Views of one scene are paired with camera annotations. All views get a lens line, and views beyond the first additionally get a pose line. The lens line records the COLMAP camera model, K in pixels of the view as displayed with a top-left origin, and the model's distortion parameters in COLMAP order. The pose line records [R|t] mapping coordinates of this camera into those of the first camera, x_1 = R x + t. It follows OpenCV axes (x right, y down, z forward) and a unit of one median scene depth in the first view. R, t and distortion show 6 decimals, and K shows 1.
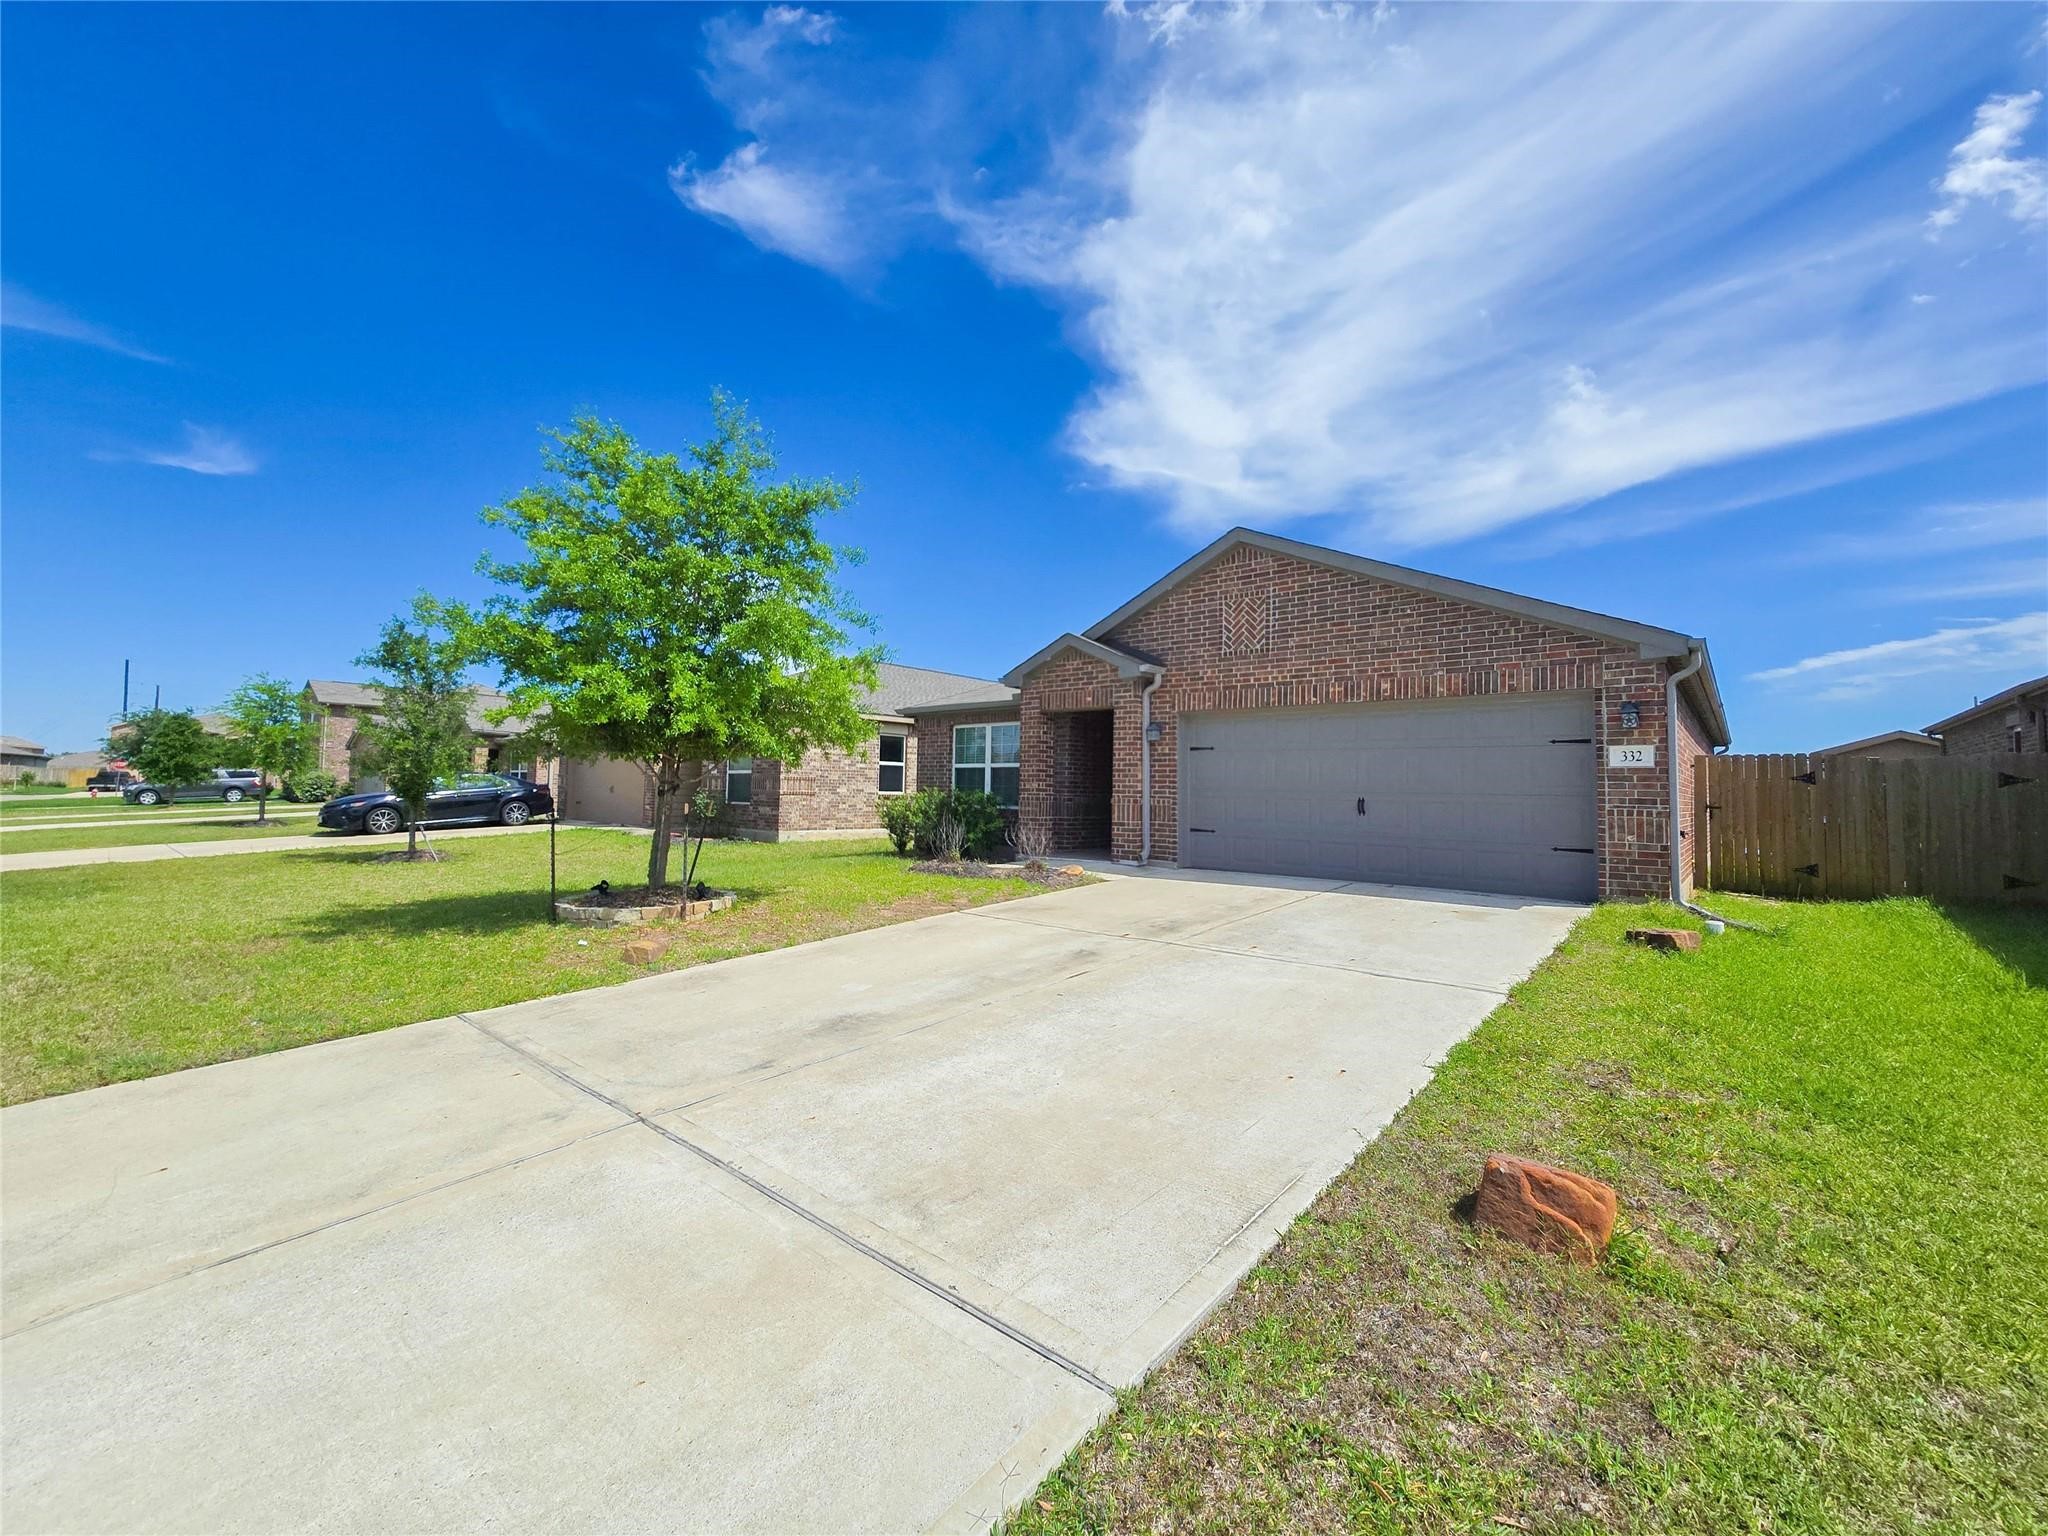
lens RADIAL K [[858.1, 0, 1022.7], [0, 858.1, 756.2], [0, 0, 1]] dist [-0.001905, 0.000937]
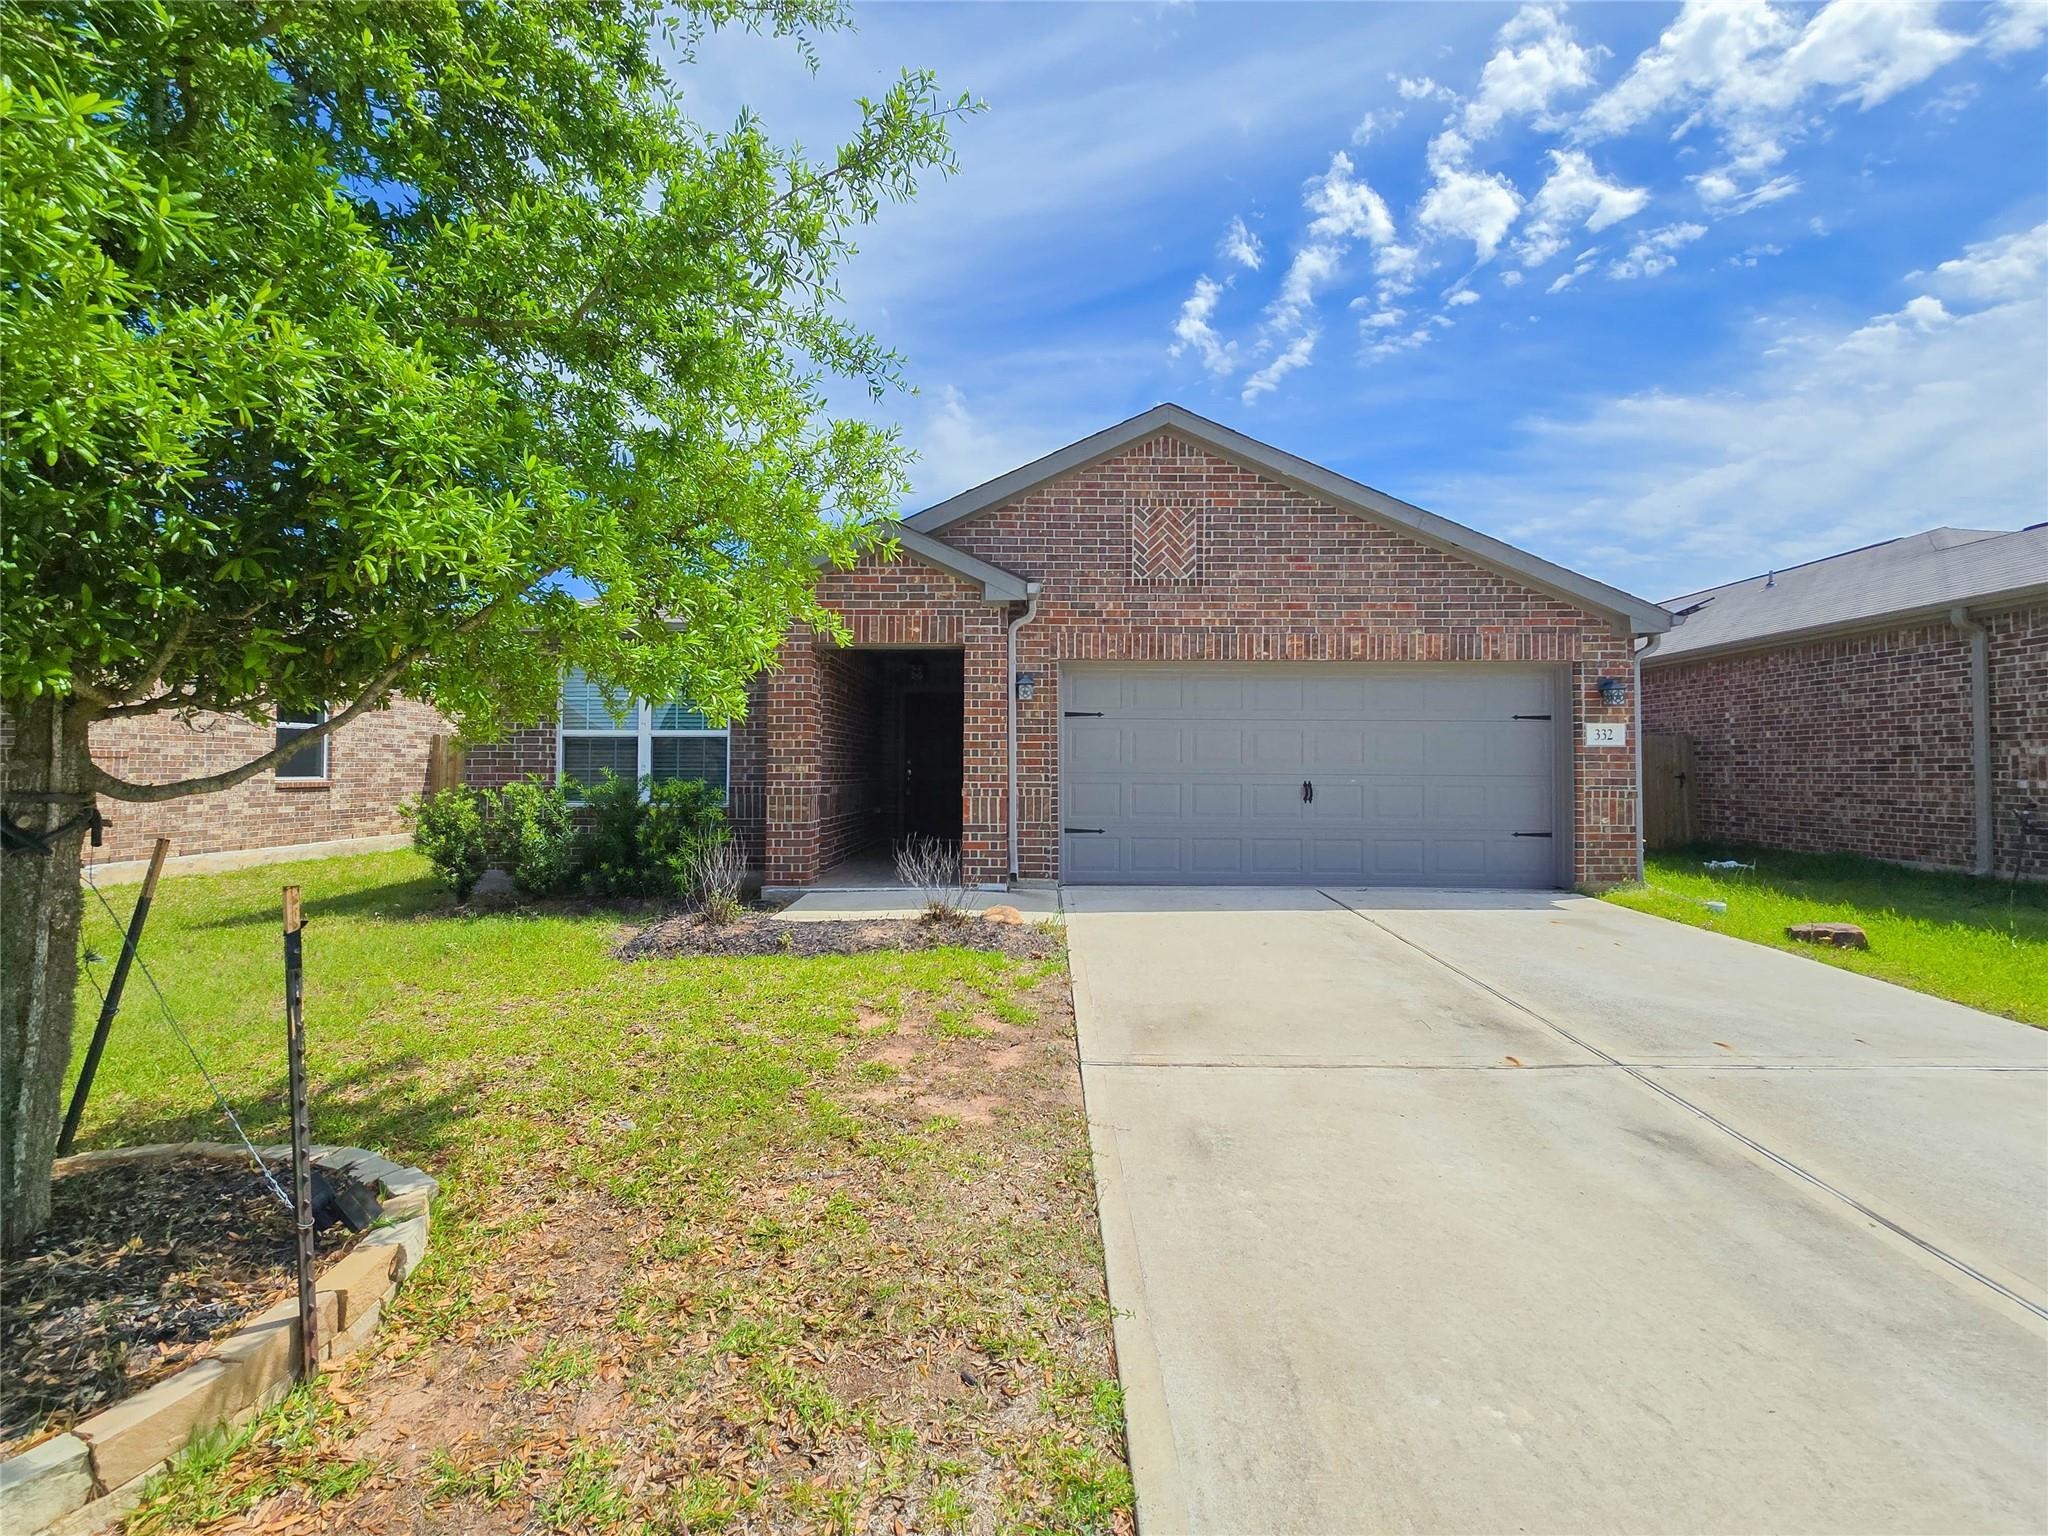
lens RADIAL K [[858.1, 0, 1022.7], [0, 858.1, 756.2], [0, 0, 1]] dist [-0.001905, 0.000937]
pose [[0.754797, -0.005333, 0.655937, -0.330167], [-0.018564, 0.999393, 0.029486, 0.006414], [-0.655695, -0.034433, 0.754240, 0.572085]]
